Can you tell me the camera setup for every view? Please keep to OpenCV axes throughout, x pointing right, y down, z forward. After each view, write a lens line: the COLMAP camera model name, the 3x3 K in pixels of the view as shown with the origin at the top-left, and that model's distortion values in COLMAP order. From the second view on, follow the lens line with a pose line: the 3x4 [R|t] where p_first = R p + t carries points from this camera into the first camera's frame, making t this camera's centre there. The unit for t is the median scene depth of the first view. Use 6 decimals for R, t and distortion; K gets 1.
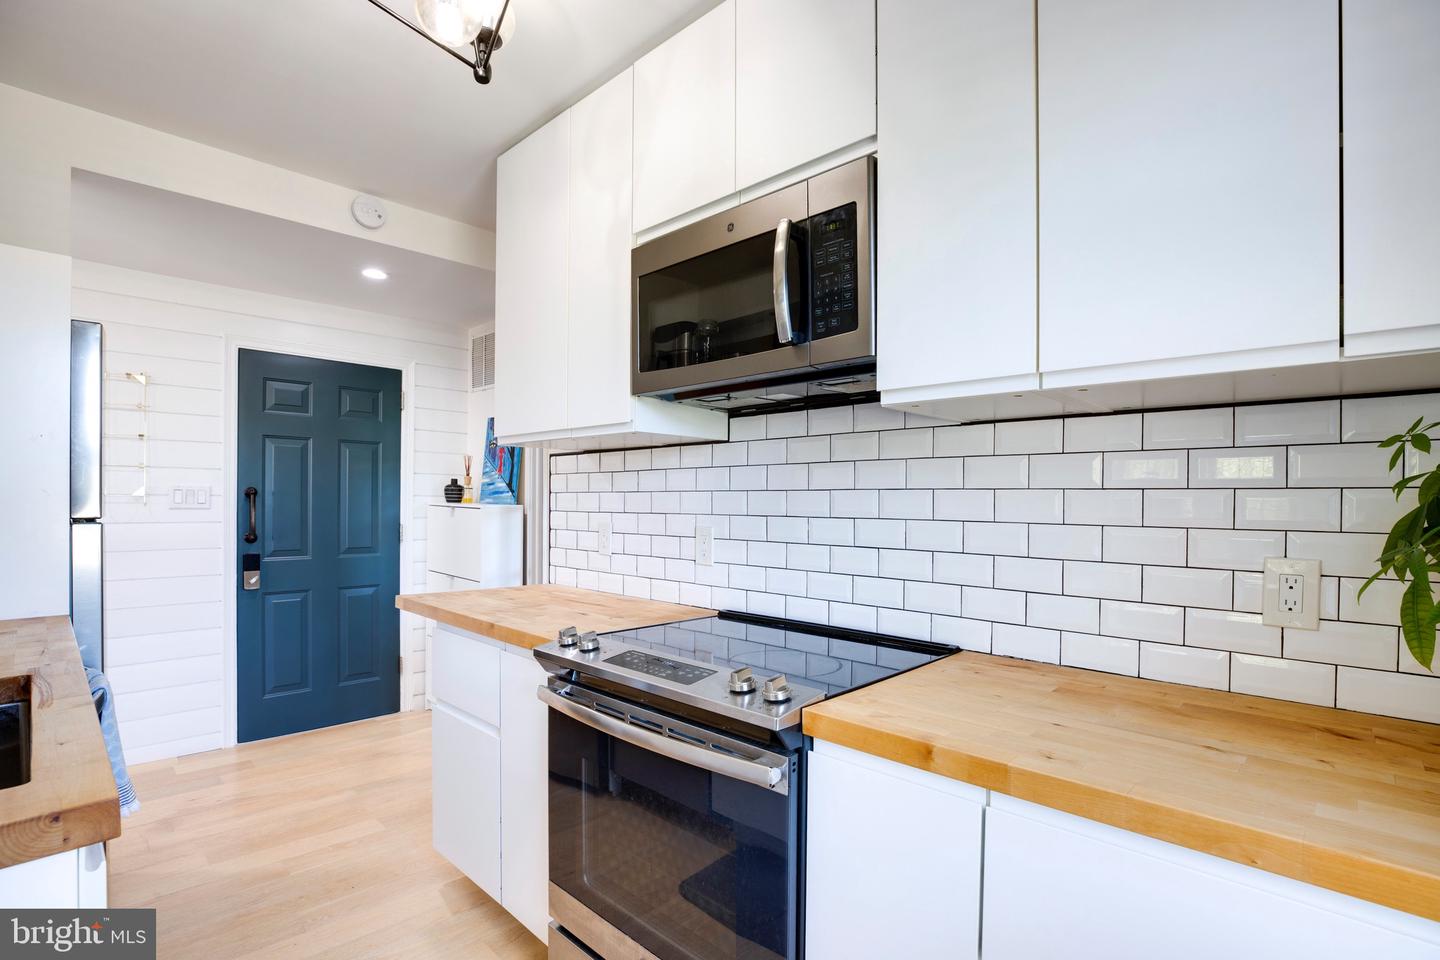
lens RADIAL K [[699.3, 0, 718.5], [0, 699.3, 505.8], [0, 0, 1]] dist [-0.027375, -0.000095]
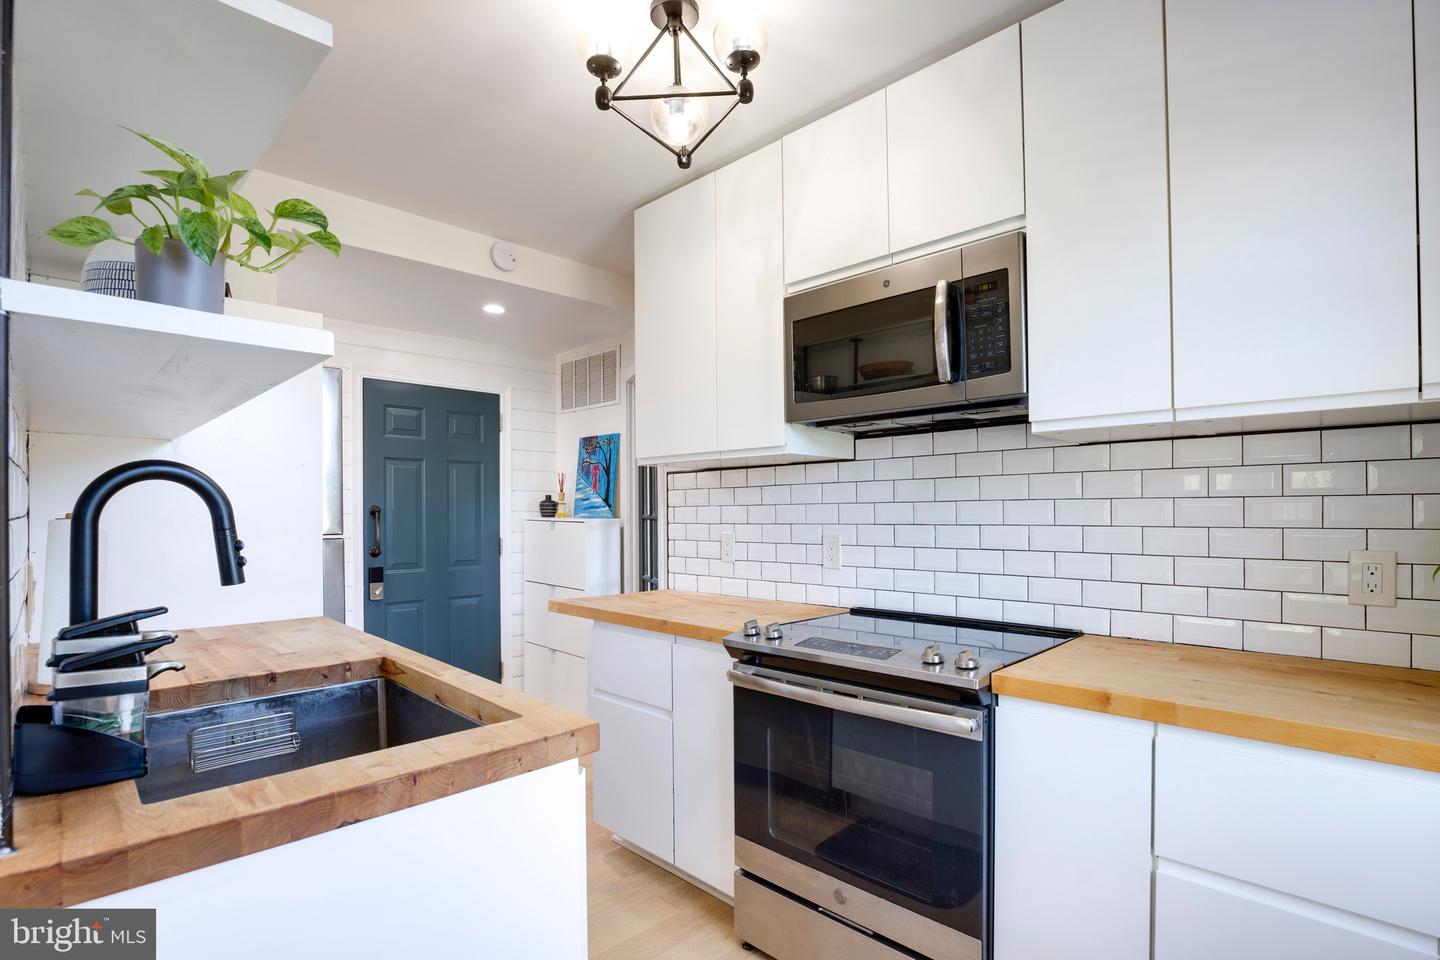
lens RADIAL K [[708.3, 0, 724.0], [0, 708.3, 513.5], [0, 0, 1]] dist [-0.022335, 0.001266]
pose [[0.999844, -0.014426, -0.010234, -0.234524], [0.014368, 0.999880, -0.005726, -0.000839], [0.010316, 0.005578, 0.999931, -0.199787]]
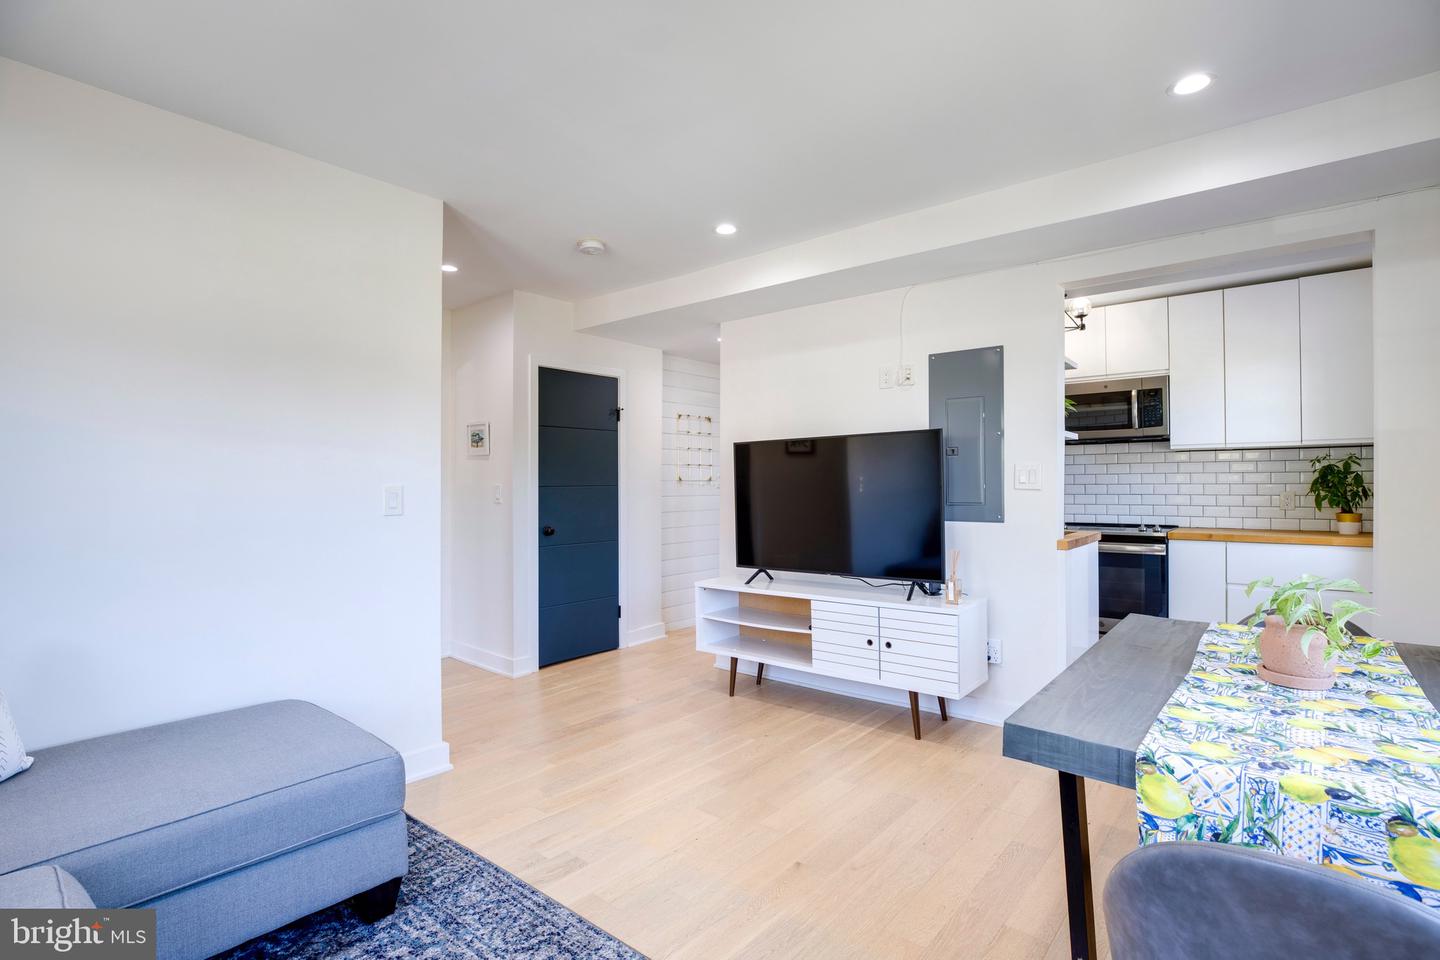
lens RADIAL K [[712.0, 0, 720.0], [0, 712.0, 480.0], [0, 0, 1]] dist [-0.021497, 0.000067]
pose [[0.996916, -0.005086, 0.078307, -1.729039], [0.006723, 0.999764, -0.020662, 0.051263], [-0.078183, 0.021125, 0.996715, -1.748404]]
